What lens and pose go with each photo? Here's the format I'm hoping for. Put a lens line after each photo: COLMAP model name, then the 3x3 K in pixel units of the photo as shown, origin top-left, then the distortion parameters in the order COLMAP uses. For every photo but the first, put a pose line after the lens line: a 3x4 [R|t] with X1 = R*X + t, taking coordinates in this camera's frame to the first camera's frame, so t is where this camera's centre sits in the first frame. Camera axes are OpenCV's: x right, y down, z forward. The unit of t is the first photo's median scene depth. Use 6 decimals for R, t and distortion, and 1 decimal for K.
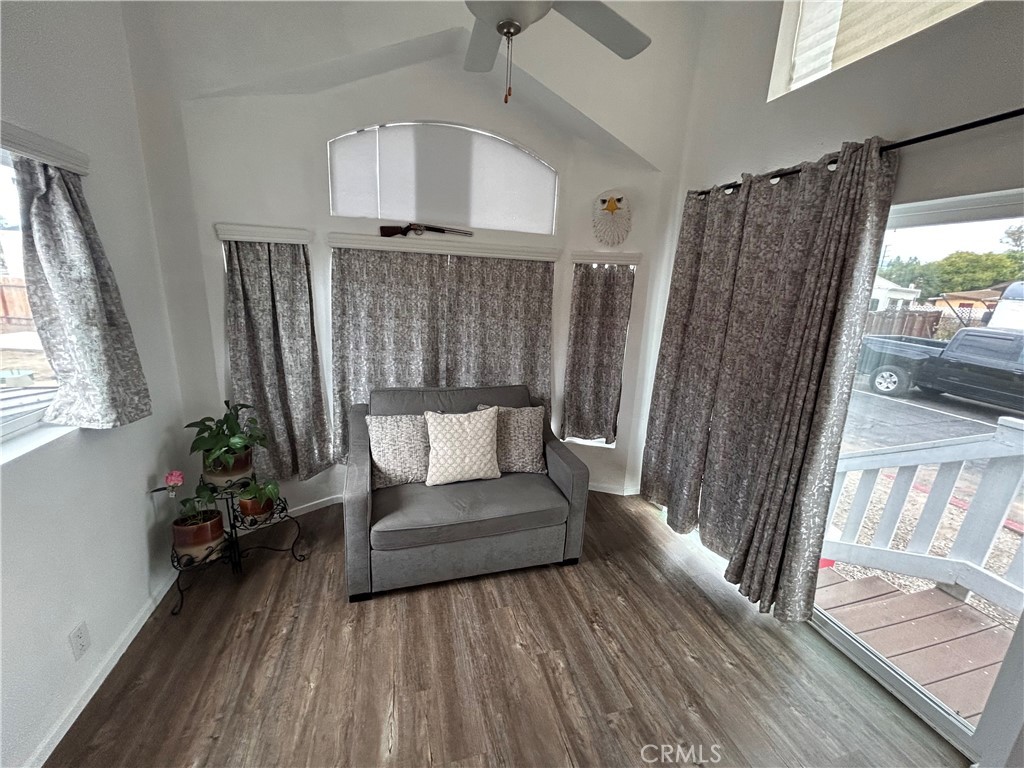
lens RADIAL K [[410.7, 0, 512.0], [0, 410.7, 384.0], [0, 0, 1]] dist [-0.000468, 0.000935]
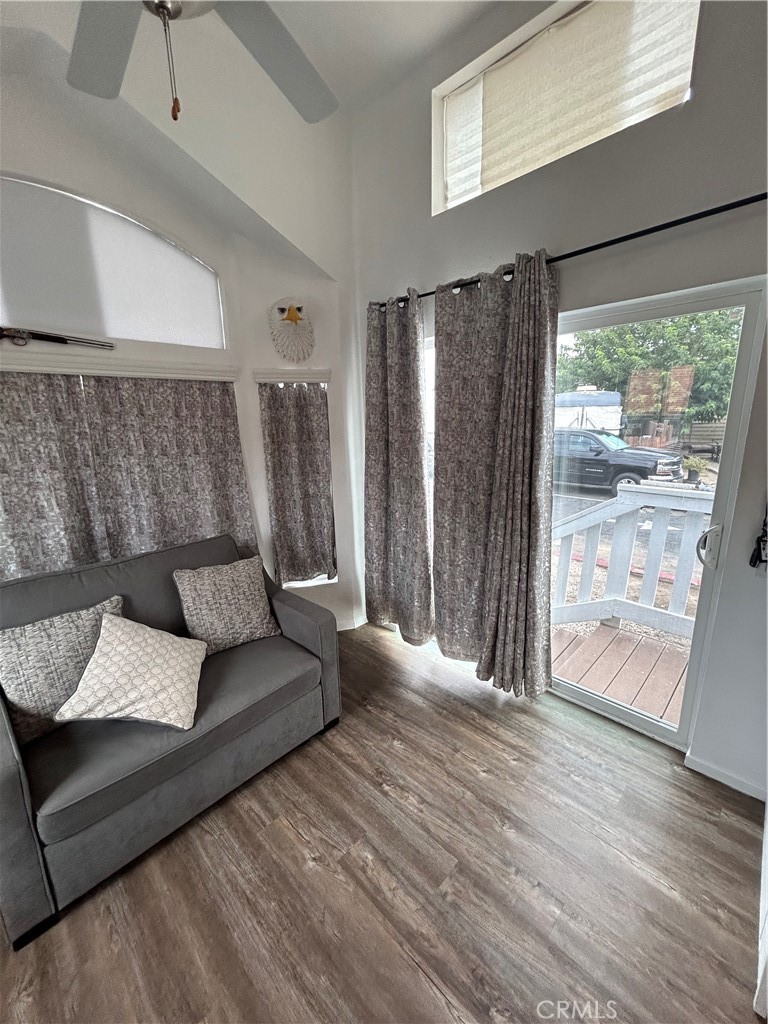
lens RADIAL K [[410.7, 0, 383.5], [0, 410.7, 513.7], [0, 0, 1]] dist [-0.000468, 0.000935]
pose [[0.864559, -0.178983, 0.469577, -0.099266], [0.184010, 0.982279, 0.035615, -0.012373], [-0.467630, 0.055615, 0.882173, 0.189031]]
